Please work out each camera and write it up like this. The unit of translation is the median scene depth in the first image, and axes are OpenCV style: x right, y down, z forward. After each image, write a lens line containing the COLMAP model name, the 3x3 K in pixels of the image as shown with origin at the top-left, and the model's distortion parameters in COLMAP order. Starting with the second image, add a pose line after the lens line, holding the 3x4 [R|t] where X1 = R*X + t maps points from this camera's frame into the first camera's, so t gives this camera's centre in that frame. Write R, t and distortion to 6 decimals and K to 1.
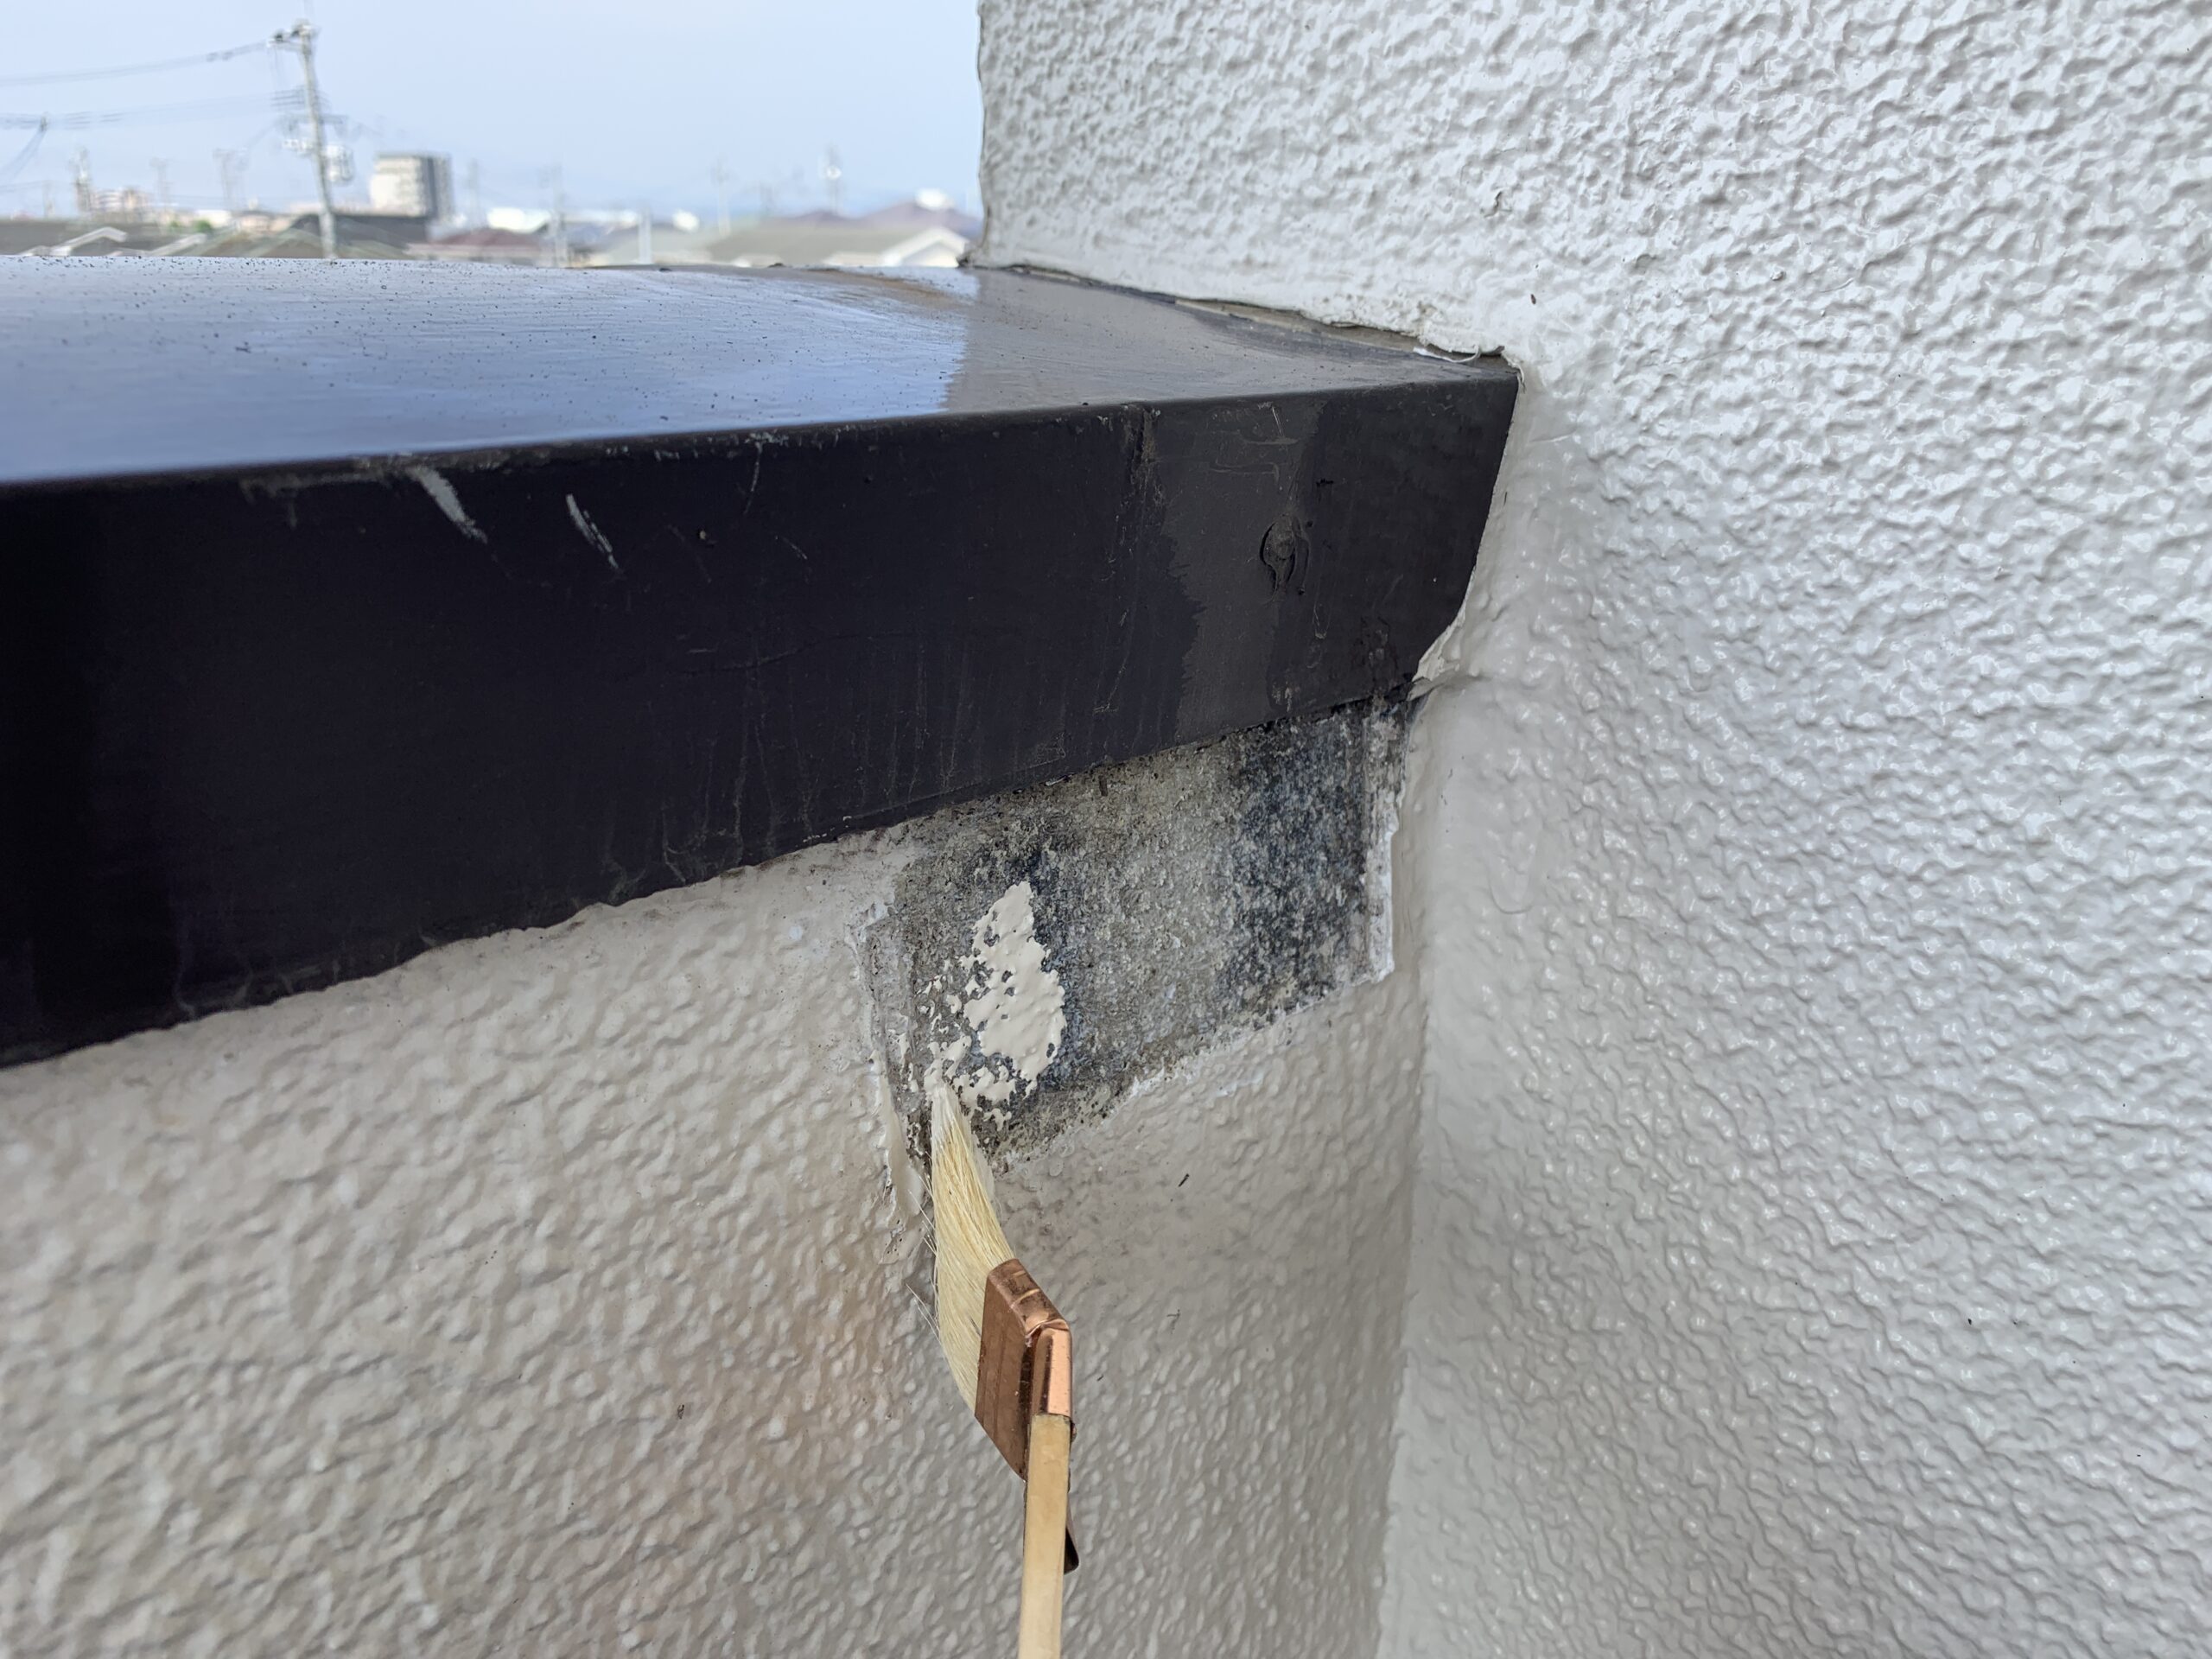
lens RADIAL K [[1712.8, 0, 1160.4], [0, 1712.8, 810.2], [0, 0, 1]] dist [-0.004471, -0.008644]
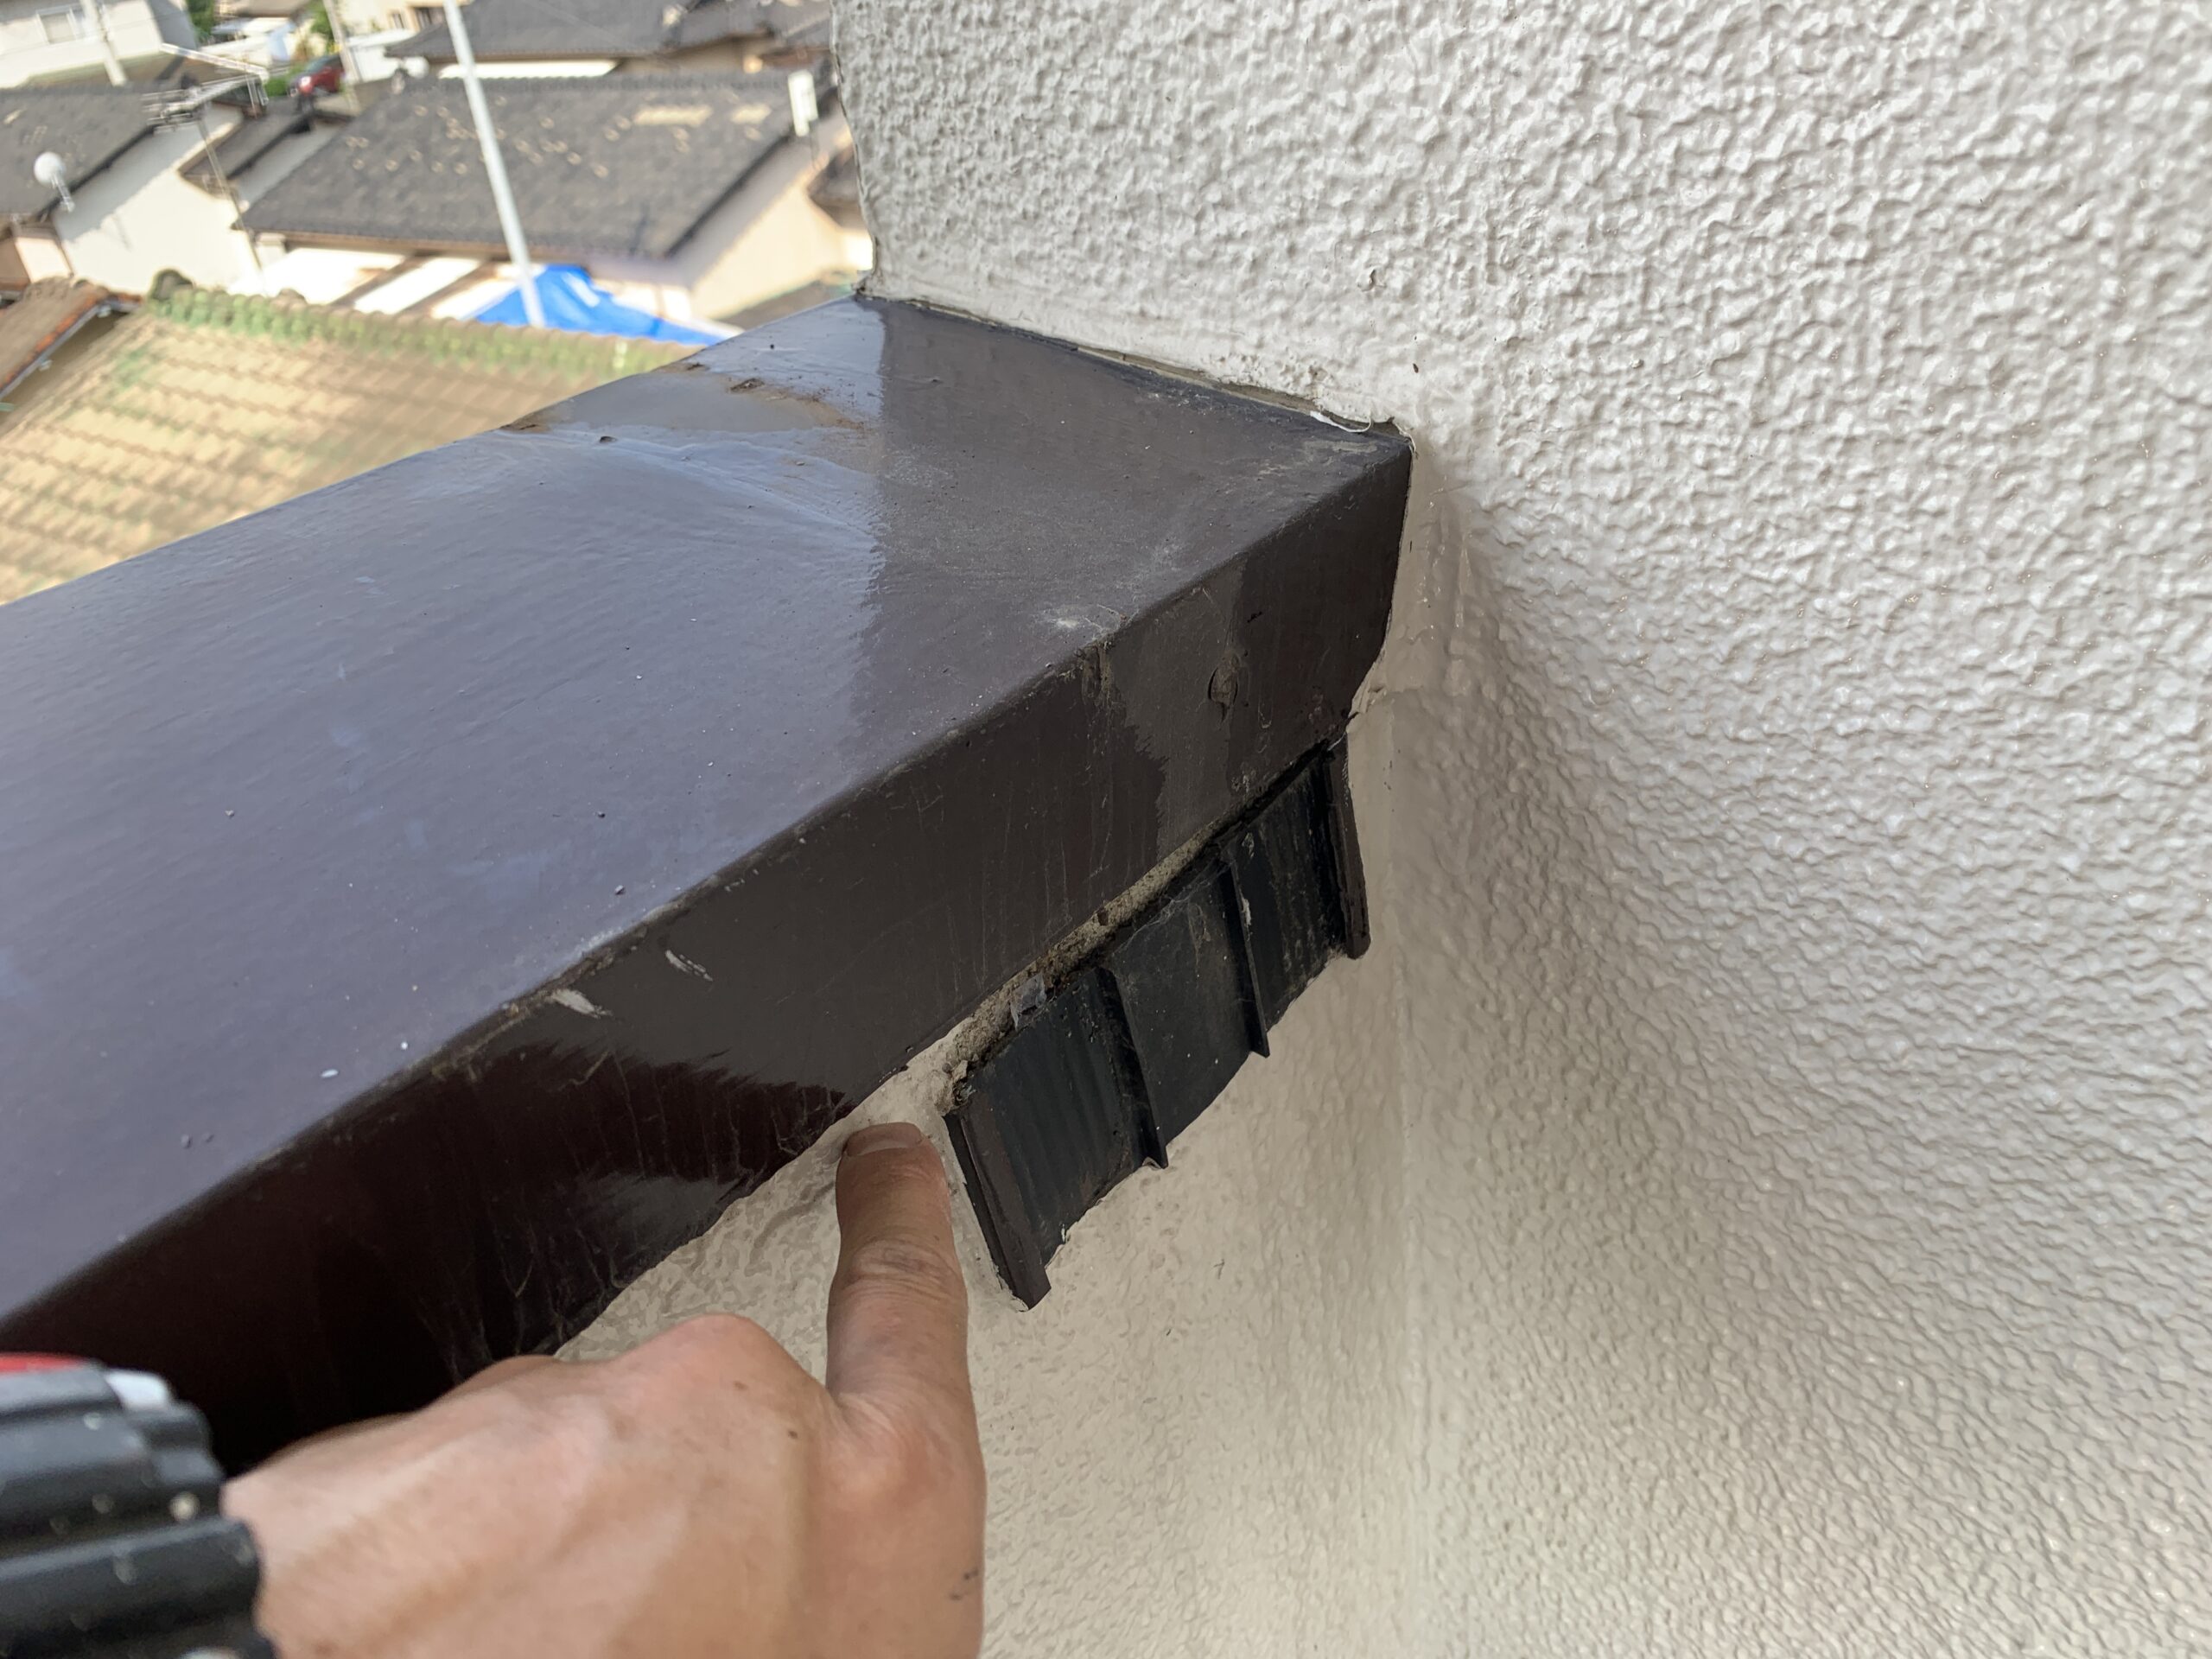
lens RADIAL K [[1712.8, 0, 1158.4], [0, 1712.8, 792.8], [0, 0, 1]] dist [-0.004471, -0.008644]
pose [[0.987527, -0.156559, 0.016732, -0.003307], [0.149669, 0.966401, 0.208972, -0.300997], [-0.048886, -0.203861, 0.977778, -0.108406]]
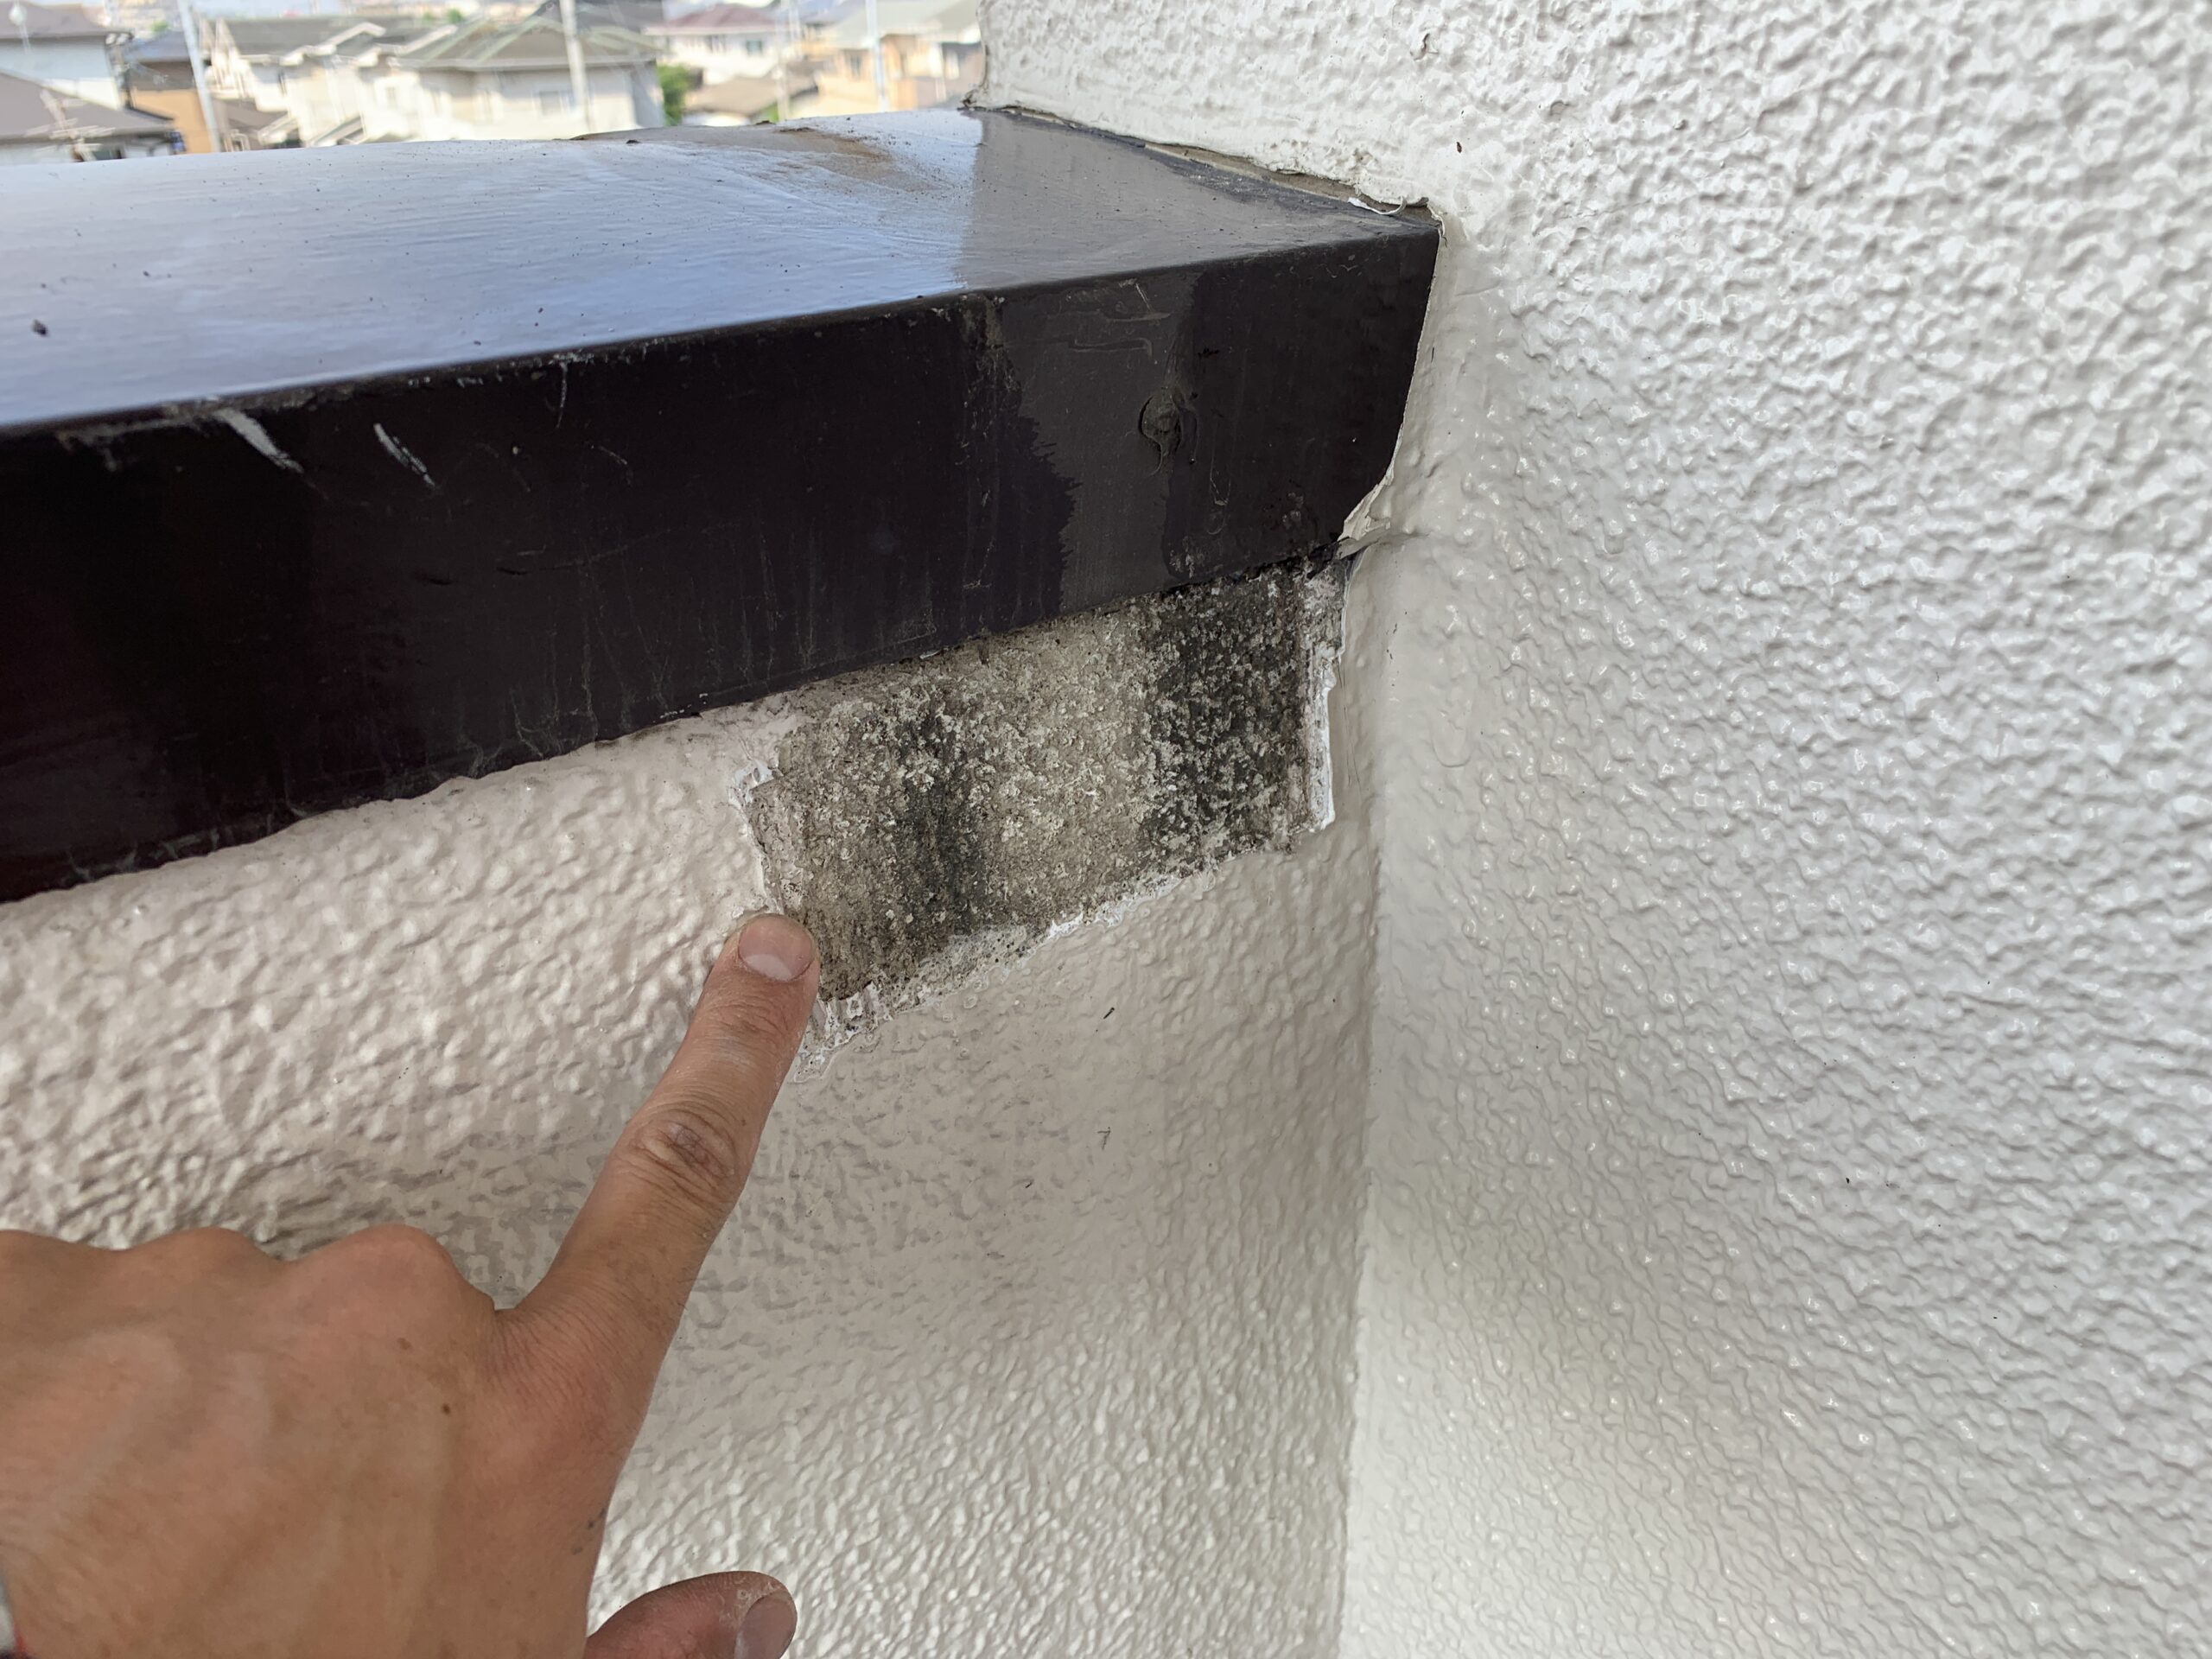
lens RADIAL K [[1712.8, 0, 1136.6], [0, 1712.8, 828.7], [0, 0, 1]] dist [-0.004471, -0.008644]
pose [[0.989224, 0.021901, -0.144761, 0.192817], [-0.002559, 0.991184, 0.132469, -0.043216], [0.146386, -0.130671, 0.980559, -0.037461]]
